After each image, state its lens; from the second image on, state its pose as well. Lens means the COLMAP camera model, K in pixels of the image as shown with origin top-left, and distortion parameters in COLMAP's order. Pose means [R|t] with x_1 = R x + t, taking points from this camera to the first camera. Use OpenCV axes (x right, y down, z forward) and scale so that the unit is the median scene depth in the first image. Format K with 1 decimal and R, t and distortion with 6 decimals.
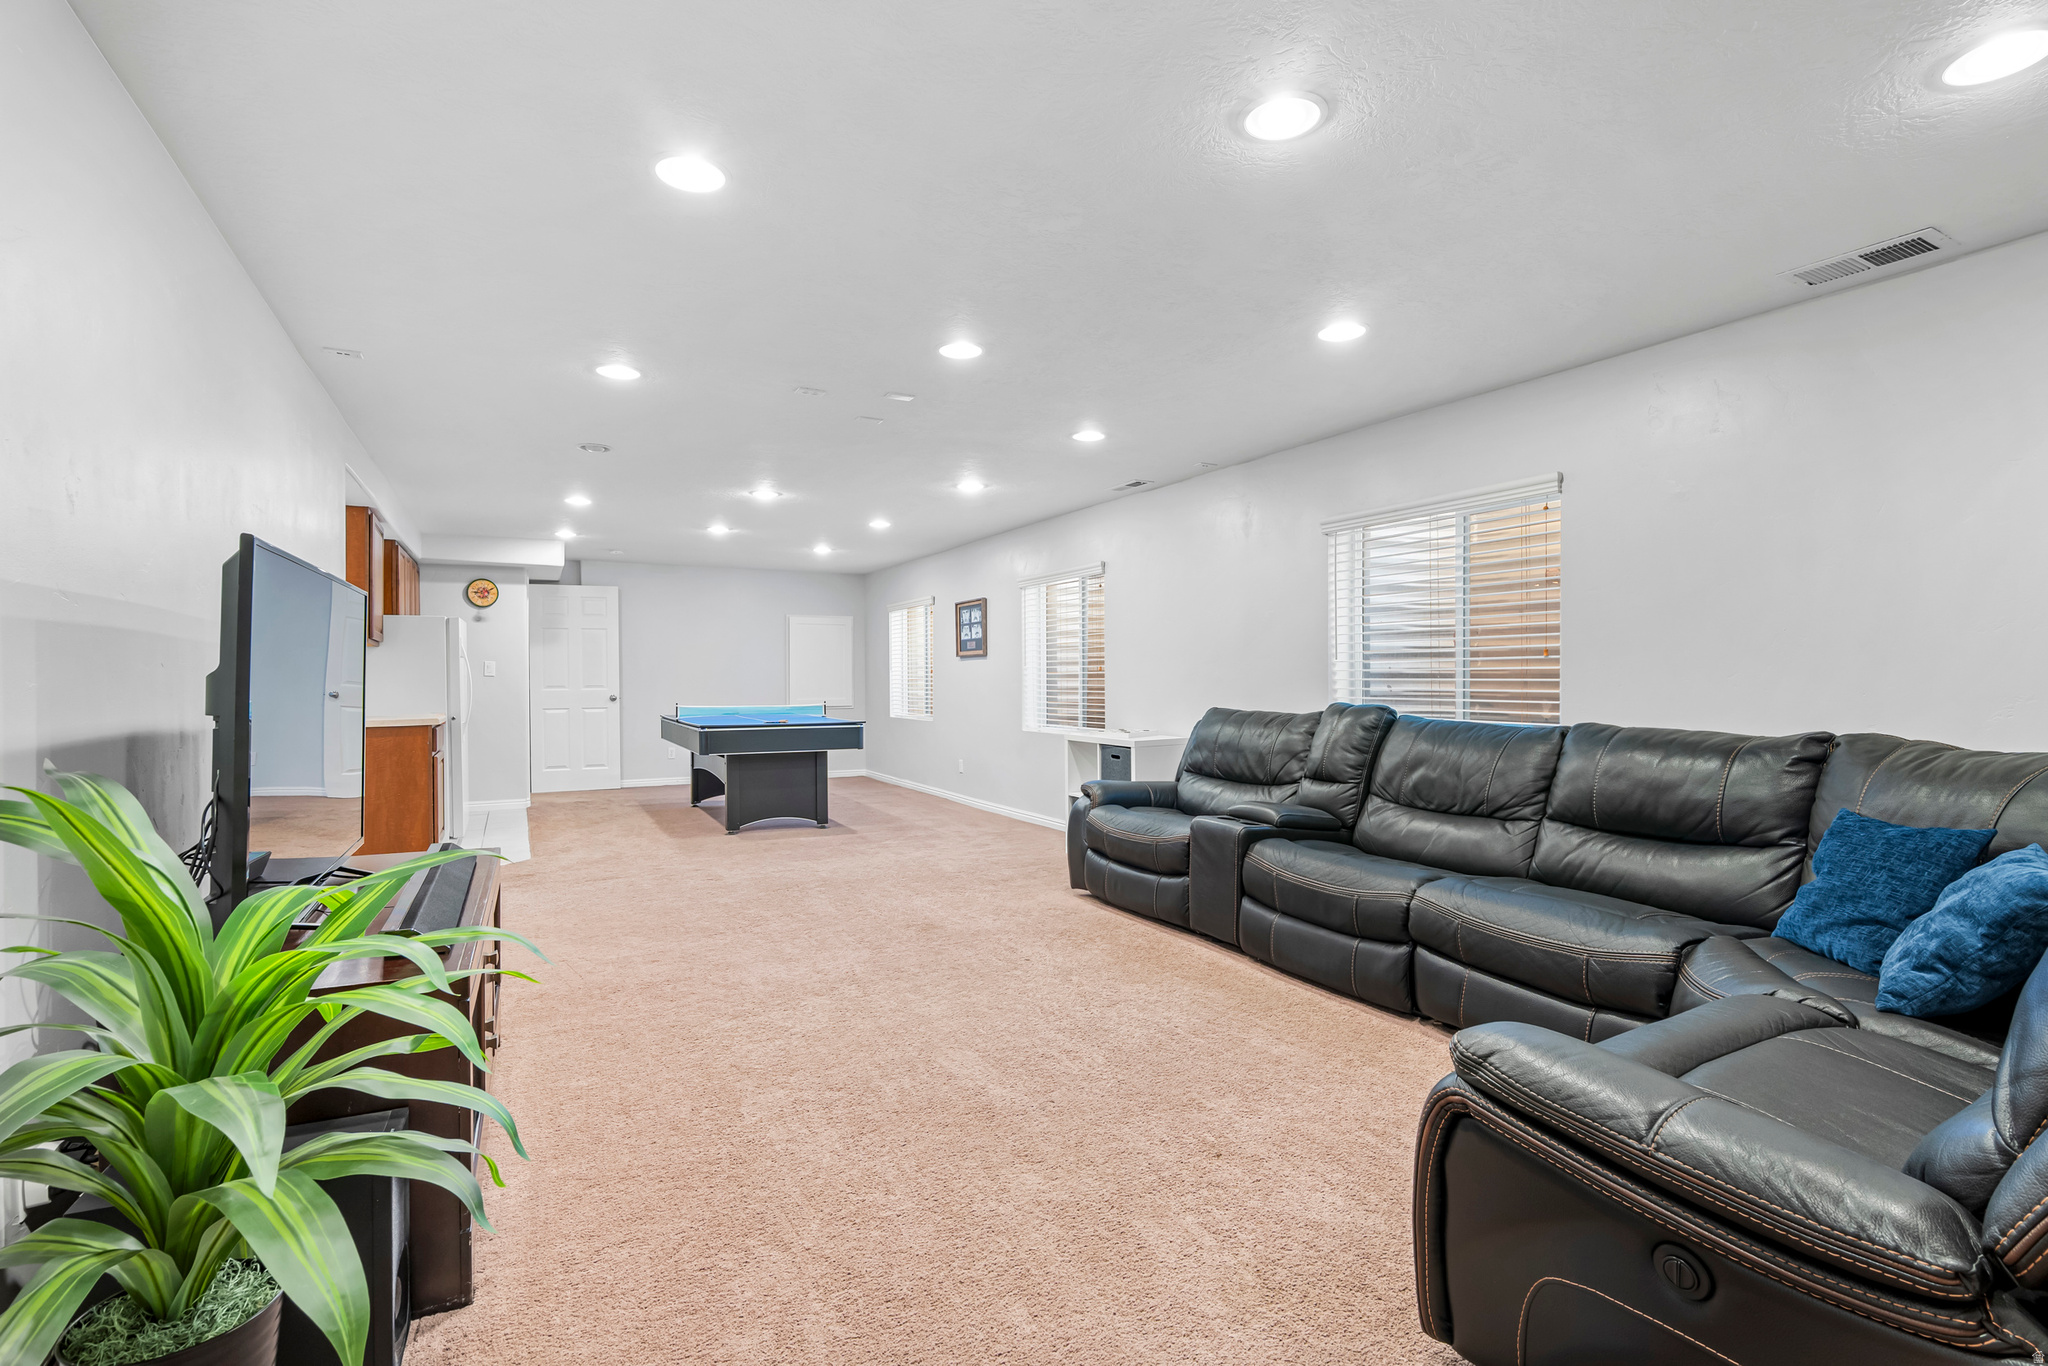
lens RADIAL K [[956.2, 0, 1027.7], [0, 956.2, 662.9], [0, 0, 1]] dist [-0.020217, -0.000005]
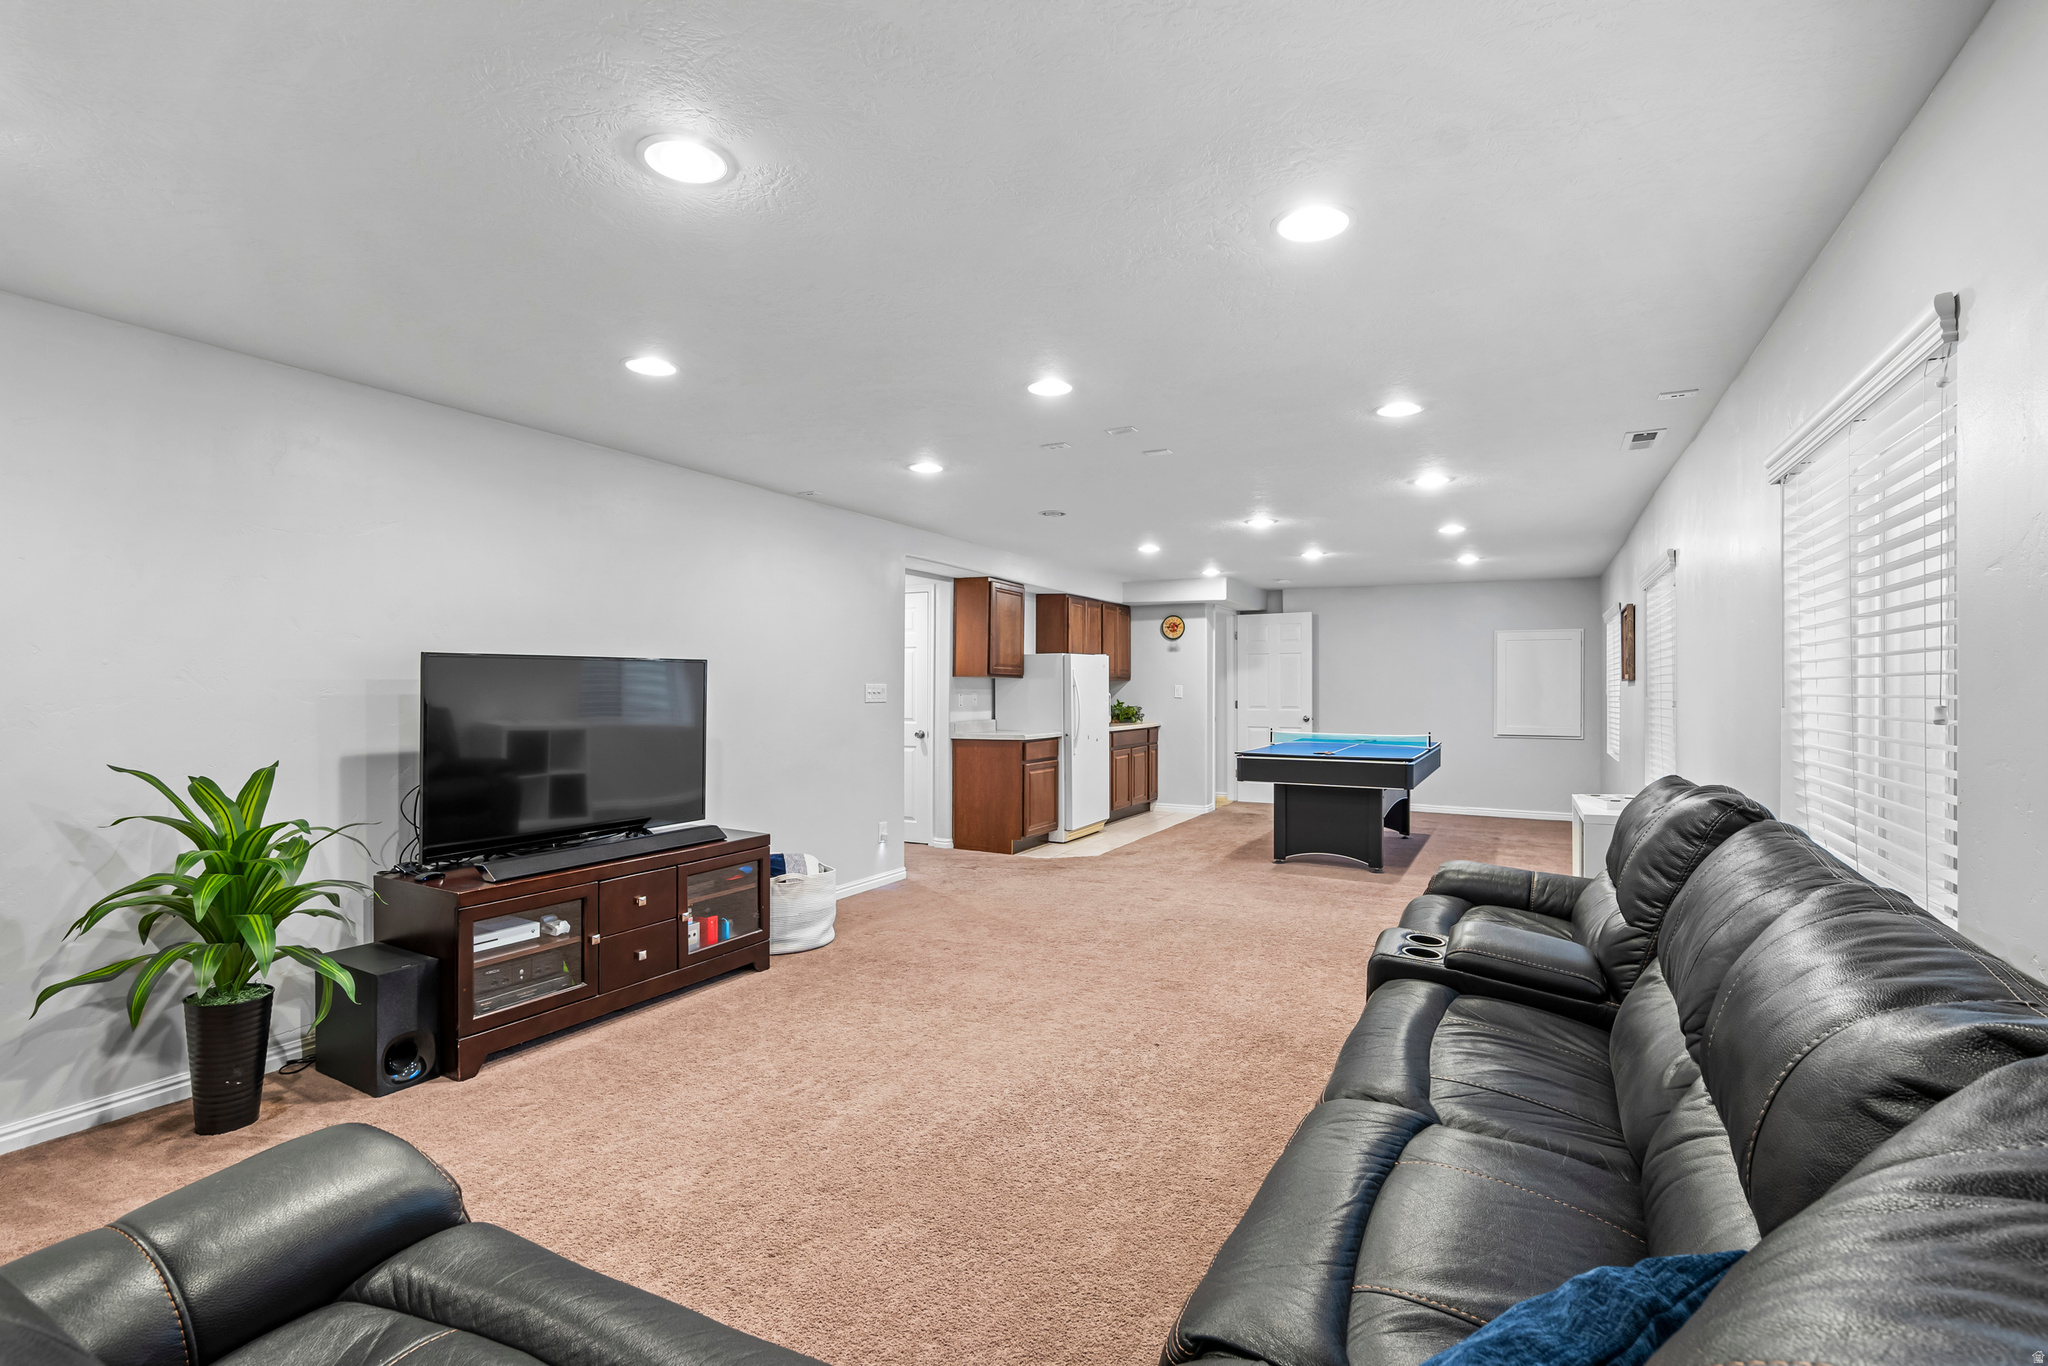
lens RADIAL K [[956.2, 0, 1027.7], [0, 956.2, 662.9], [0, 0, 1]] dist [-0.020217, -0.000005]
pose [[0.563555, -0.016530, -0.825913, 0.414938], [0.006025, 0.999855, -0.015900, -0.016371], [0.826056, 0.003984, 0.563574, 0.254453]]
